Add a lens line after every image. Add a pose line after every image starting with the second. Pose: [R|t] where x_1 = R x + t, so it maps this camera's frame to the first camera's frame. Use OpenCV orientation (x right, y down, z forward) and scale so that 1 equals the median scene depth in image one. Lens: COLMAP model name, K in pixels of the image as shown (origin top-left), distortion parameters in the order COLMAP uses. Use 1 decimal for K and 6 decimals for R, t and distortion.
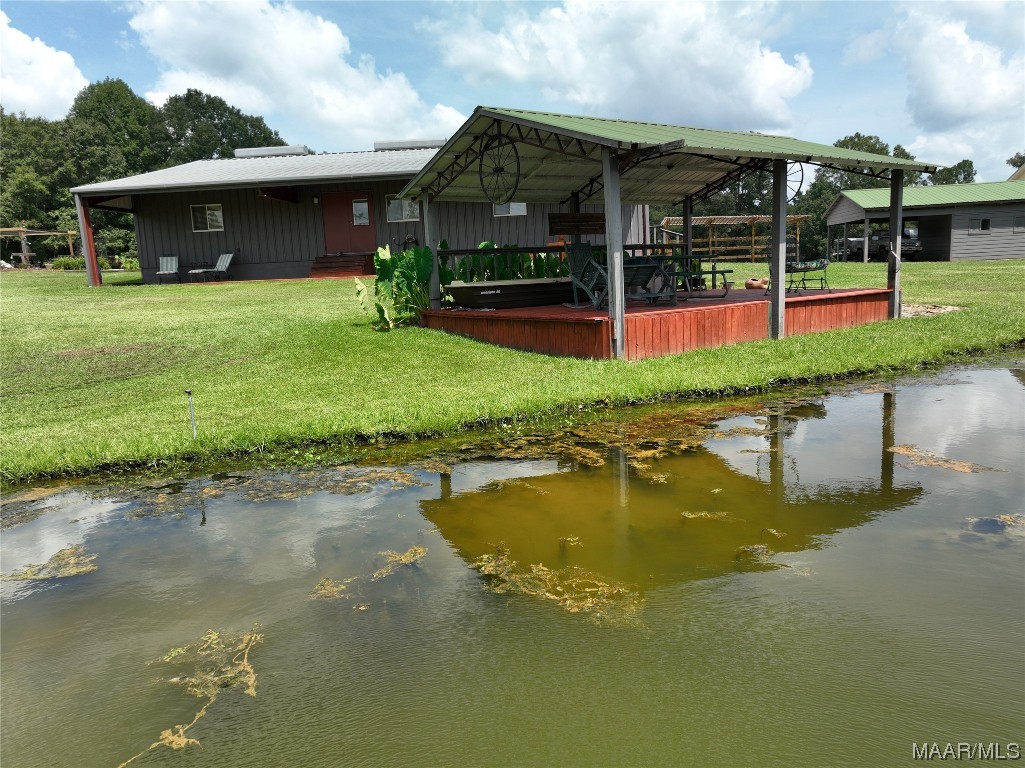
lens RADIAL K [[726.0, 0, 516.7], [0, 726.0, 384.7], [0, 0, 1]] dist [0.000269, 0.022737]
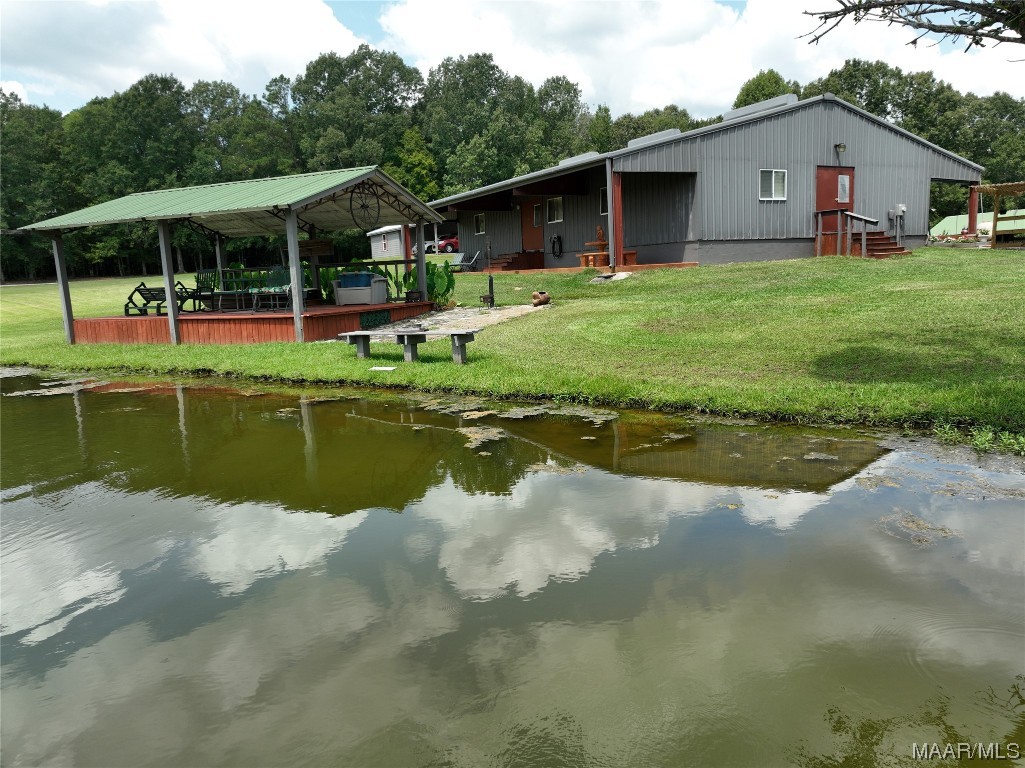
lens RADIAL K [[726.0, 0, 512.3], [0, 726.0, 385.0], [0, 0, 1]] dist [0.000269, 0.022737]
pose [[0.528205, 0.154407, -0.834960, 0.272836], [-0.114022, 0.987319, 0.110451, -0.031158], [0.841427, 0.036863, 0.539112, 0.115348]]
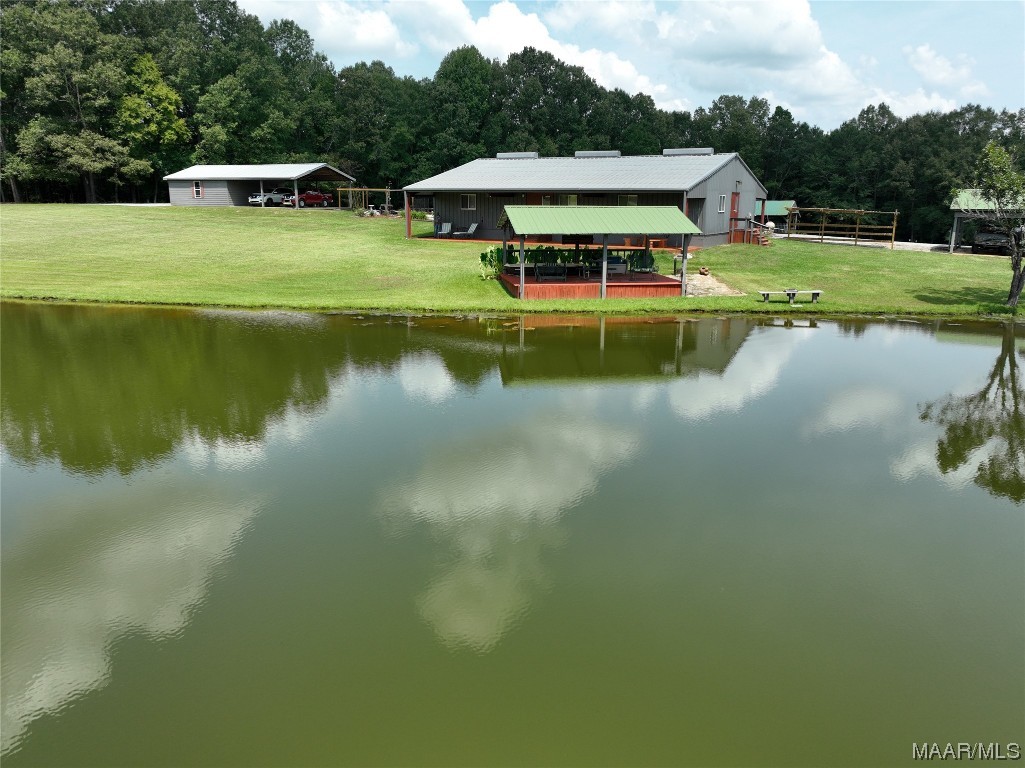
lens RADIAL K [[782.3, 0, 517.5], [0, 782.3, 386.5], [0, 0, 1]] dist [-0.000133, 0.017402]
pose [[0.899708, 0.151486, -0.409363, 0.186206], [-0.114144, 0.986864, 0.114324, -0.005588], [0.421304, -0.056132, 0.905181, -0.246332]]
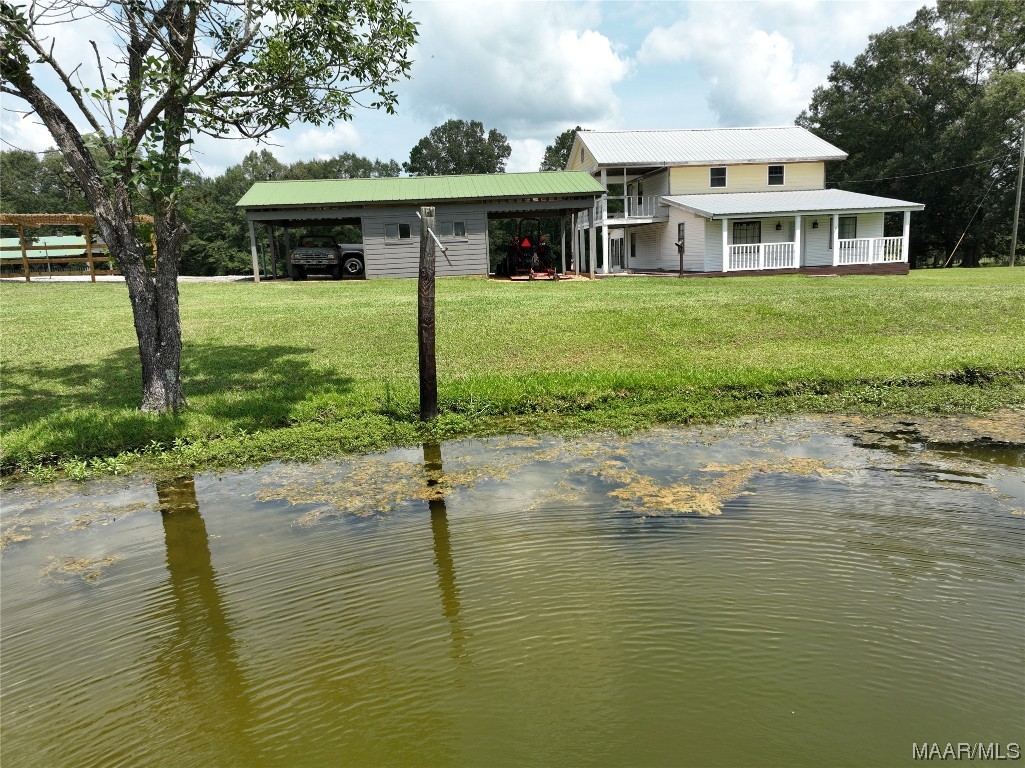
lens RADIAL K [[726.0, 0, 512.3], [0, 726.0, 382.8], [0, 0, 1]] dist [0.000269, 0.022737]
pose [[0.974558, -0.038772, 0.220758, 0.264923], [0.036468, 0.999230, 0.014504, -0.031729], [-0.221151, -0.006084, 0.975221, 0.109006]]
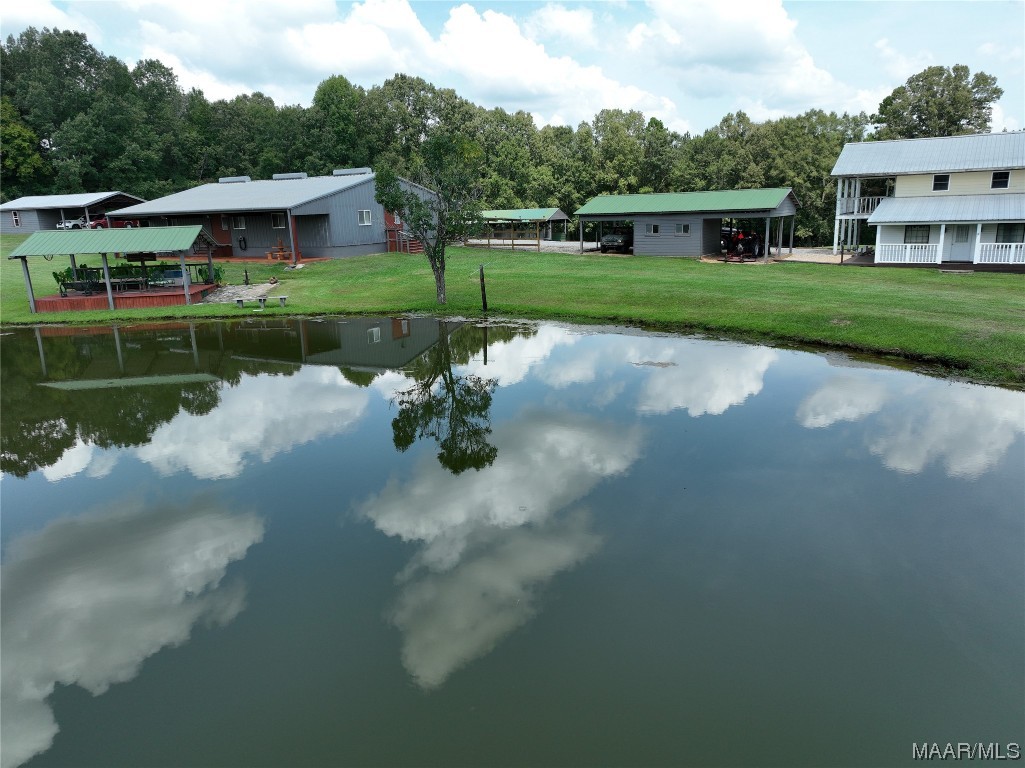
lens RADIAL K [[726.0, 0, 513.5], [0, 726.0, 383.2], [0, 0, 1]] dist [0.000269, 0.022737]
pose [[0.896494, 0.120181, -0.426446, 0.461105], [-0.077033, 0.990129, 0.117096, -0.035172], [0.436309, -0.072125, 0.896902, -0.145700]]
